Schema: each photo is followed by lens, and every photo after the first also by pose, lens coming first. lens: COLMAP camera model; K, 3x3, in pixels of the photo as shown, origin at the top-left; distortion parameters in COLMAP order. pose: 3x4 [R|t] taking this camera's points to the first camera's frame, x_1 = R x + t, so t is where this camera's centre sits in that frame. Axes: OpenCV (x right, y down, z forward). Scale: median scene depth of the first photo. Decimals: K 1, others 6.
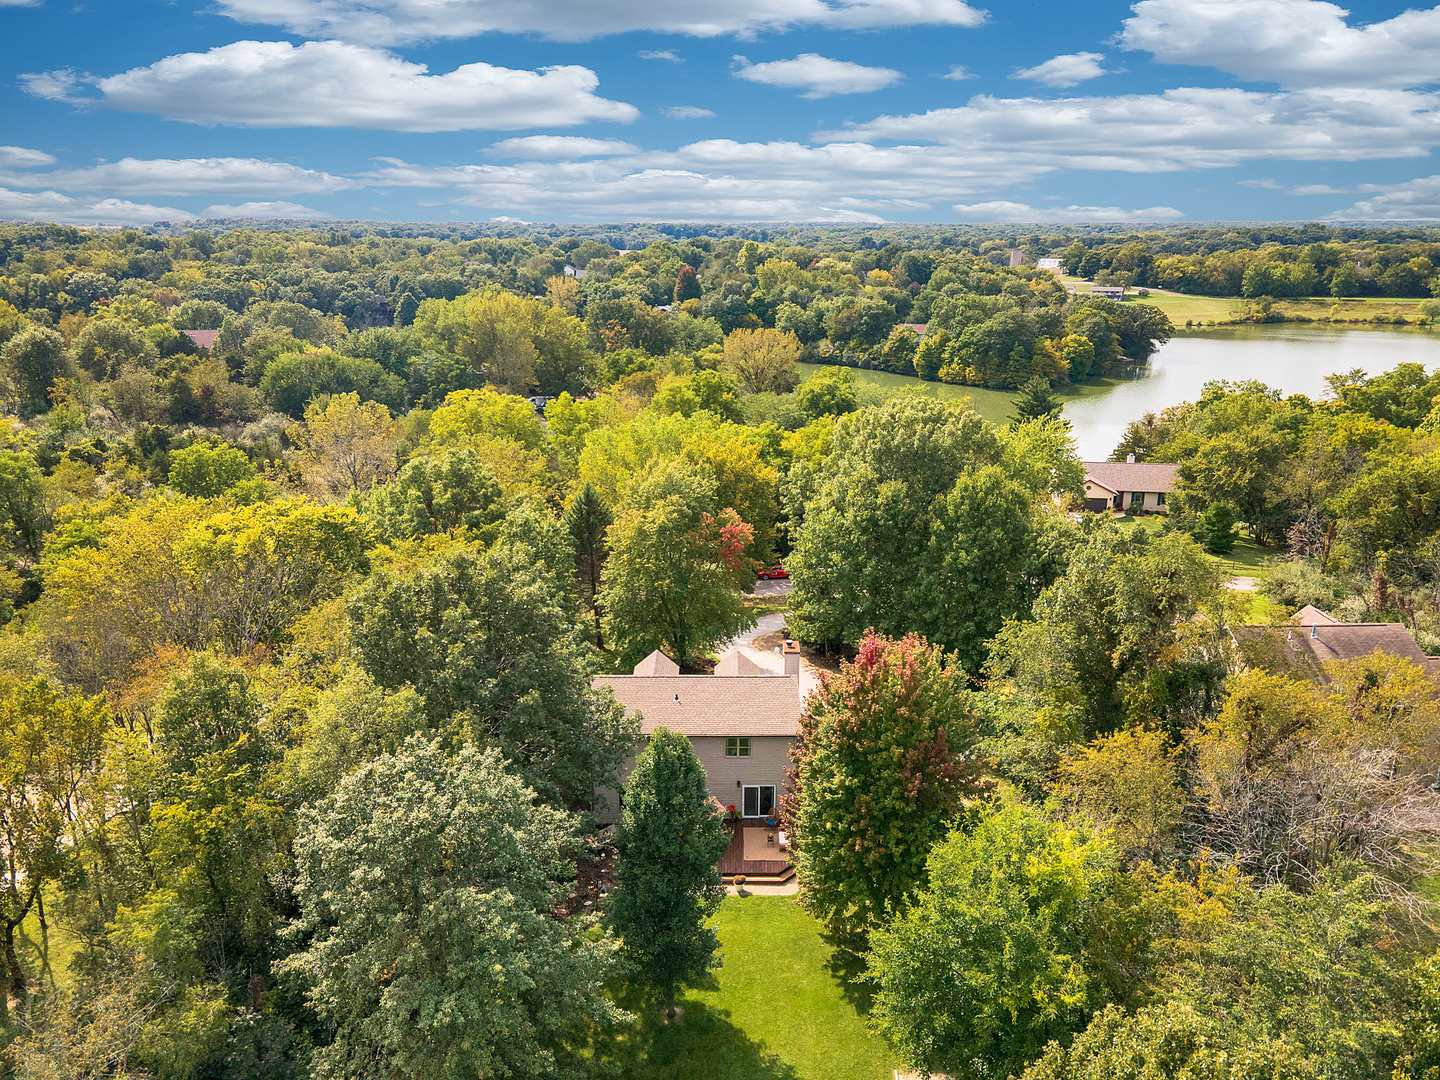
lens RADIAL K [[1050.6, 0, 721.9], [0, 1050.6, 530.7], [0, 0, 1]] dist [0.002981, -0.000627]
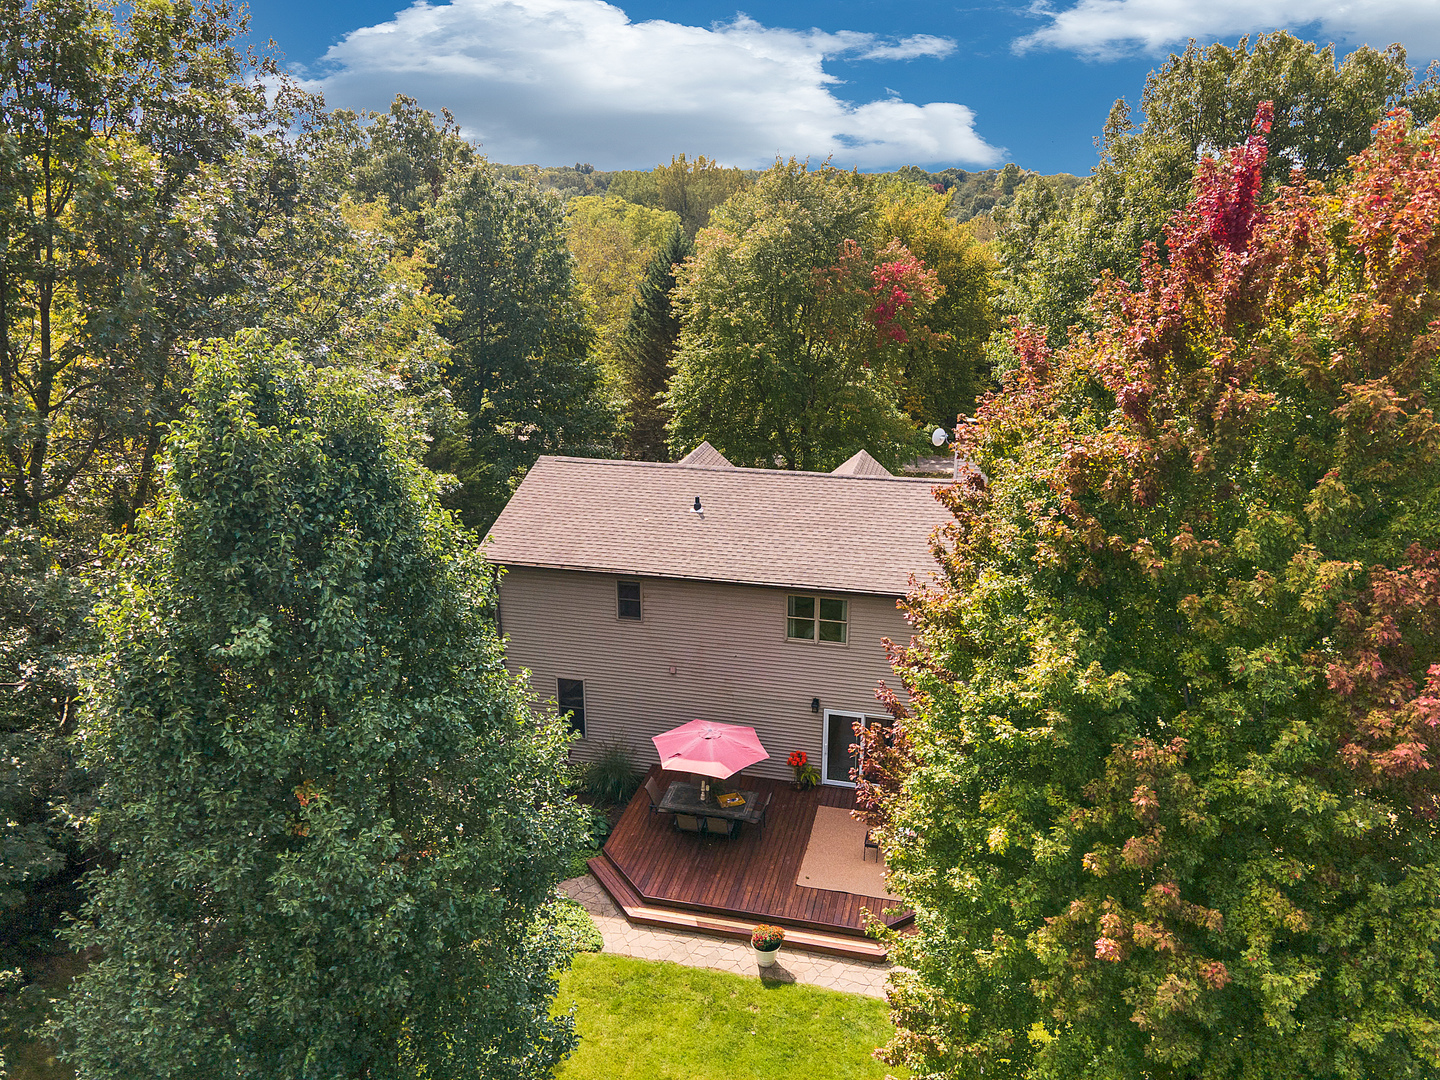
lens RADIAL K [[1029.3, 0, 718.0], [0, 1029.3, 543.3], [0, 0, 1]] dist [0.002540, 0.028384]
pose [[0.970809, 0.070660, -0.229208, 0.086589], [-0.060977, 0.996933, 0.049064, 0.194661], [0.231972, -0.033655, 0.972140, 0.721900]]
